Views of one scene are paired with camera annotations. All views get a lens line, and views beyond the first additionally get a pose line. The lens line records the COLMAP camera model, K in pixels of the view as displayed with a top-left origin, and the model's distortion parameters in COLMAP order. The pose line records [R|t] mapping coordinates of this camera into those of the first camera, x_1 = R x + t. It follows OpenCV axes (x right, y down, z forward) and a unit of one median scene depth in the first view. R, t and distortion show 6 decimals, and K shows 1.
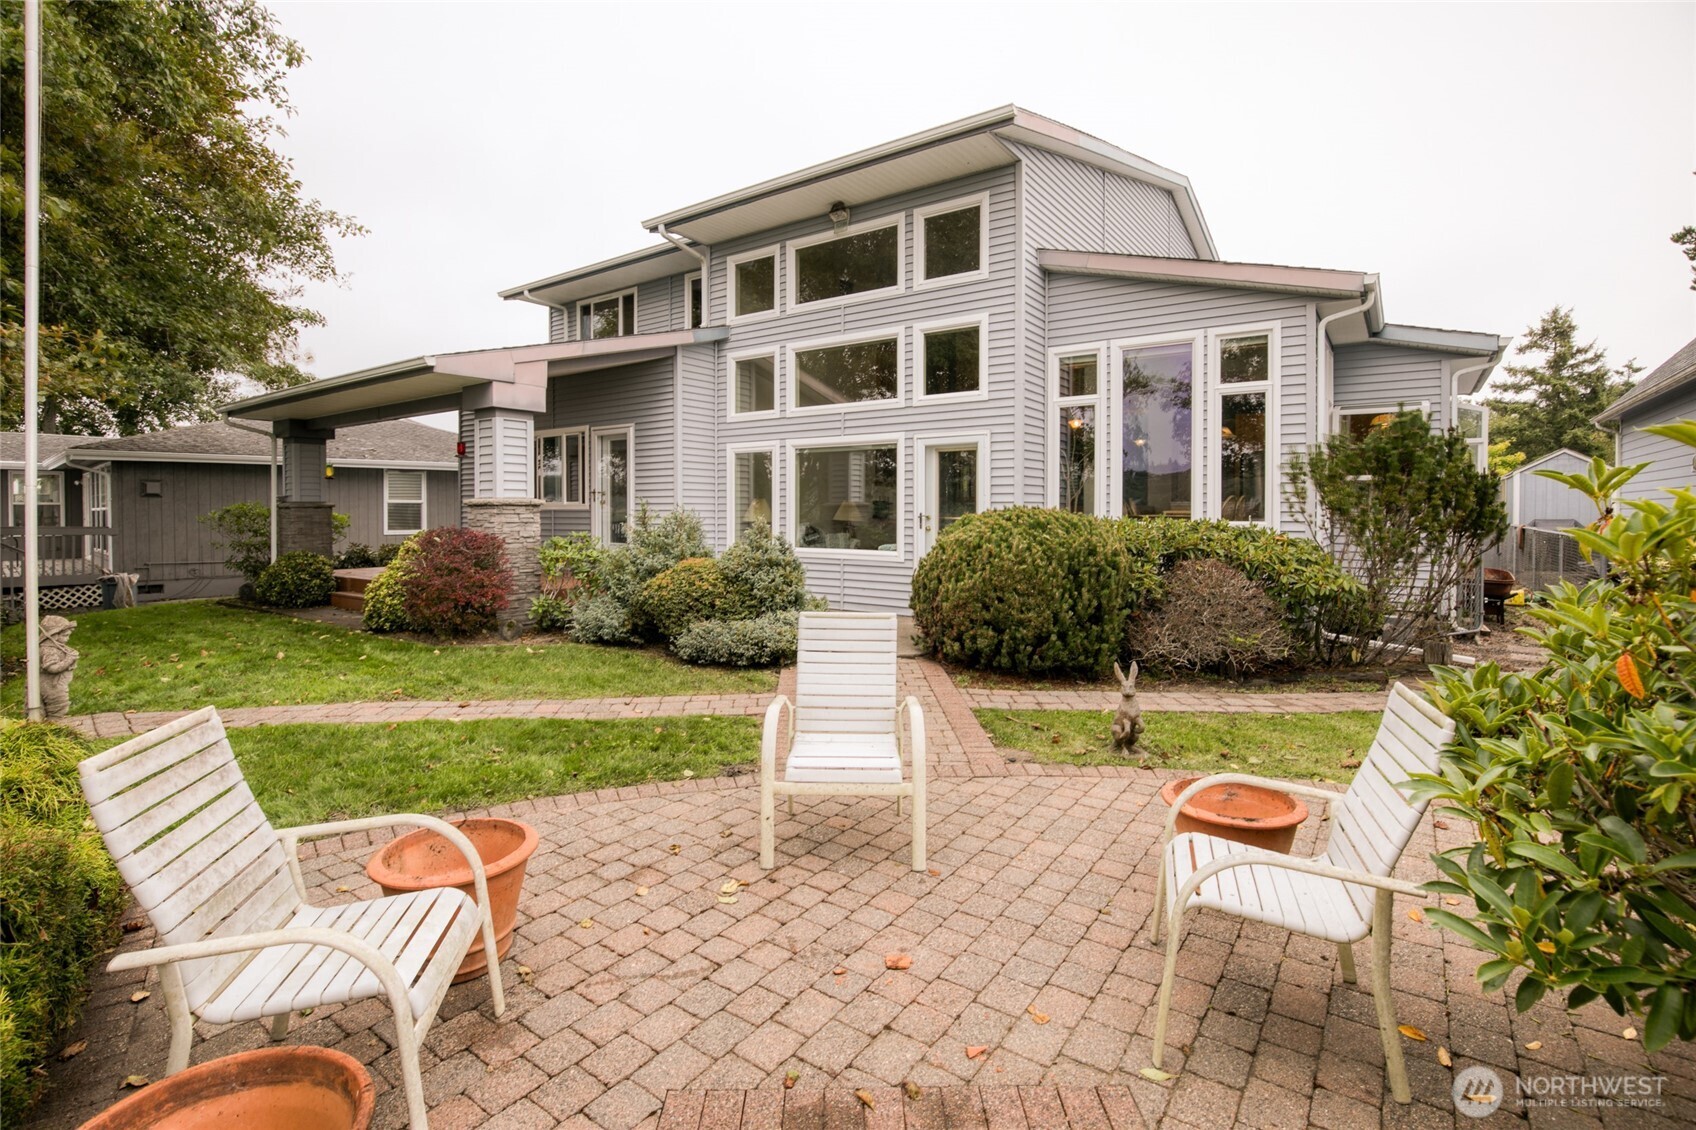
lens RADIAL K [[785.7, 0, 847.3], [0, 785.7, 522.1], [0, 0, 1]] dist [-0.032677, 0.004377]
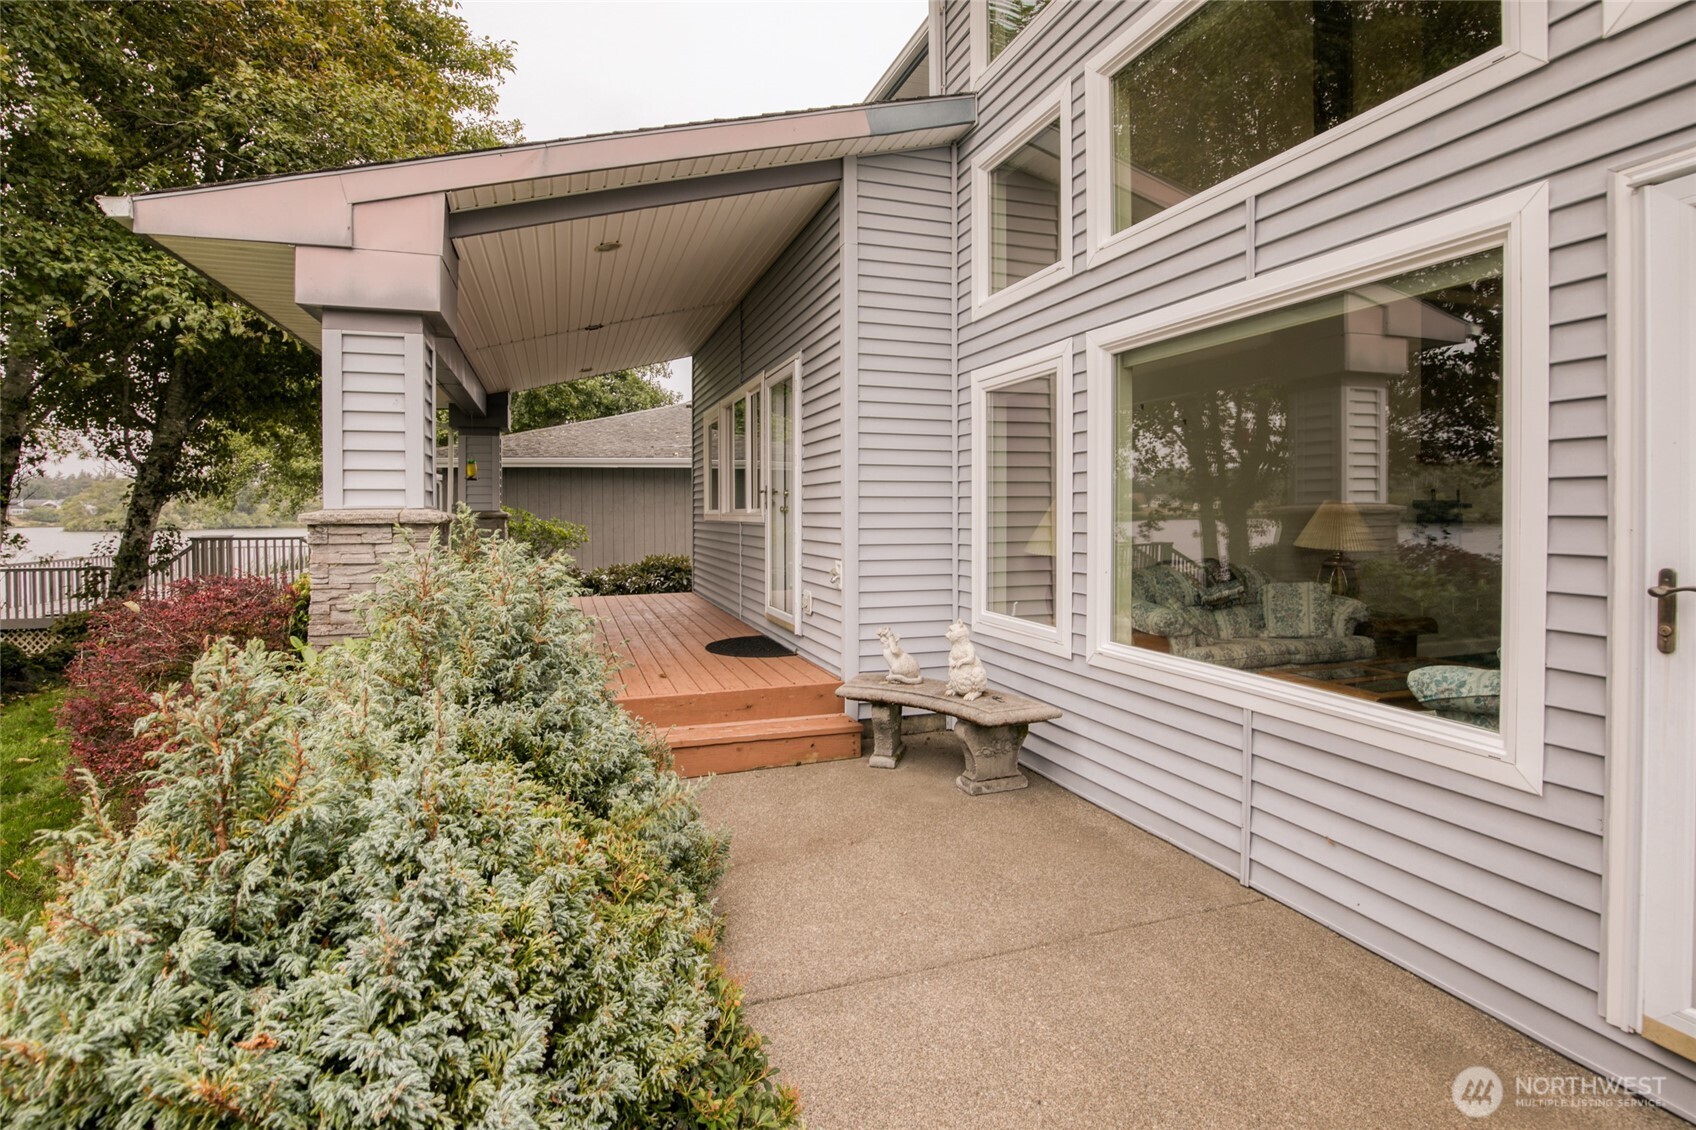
lens RADIAL K [[785.7, 0, 821.3], [0, 785.7, 521.8], [0, 0, 1]] dist [-0.032677, 0.004377]
pose [[0.798492, -0.000054, -0.602005, 0.036693], [-0.002112, 0.999994, -0.002890, -0.017978], [0.602001, 0.003579, 0.798487, 0.631445]]
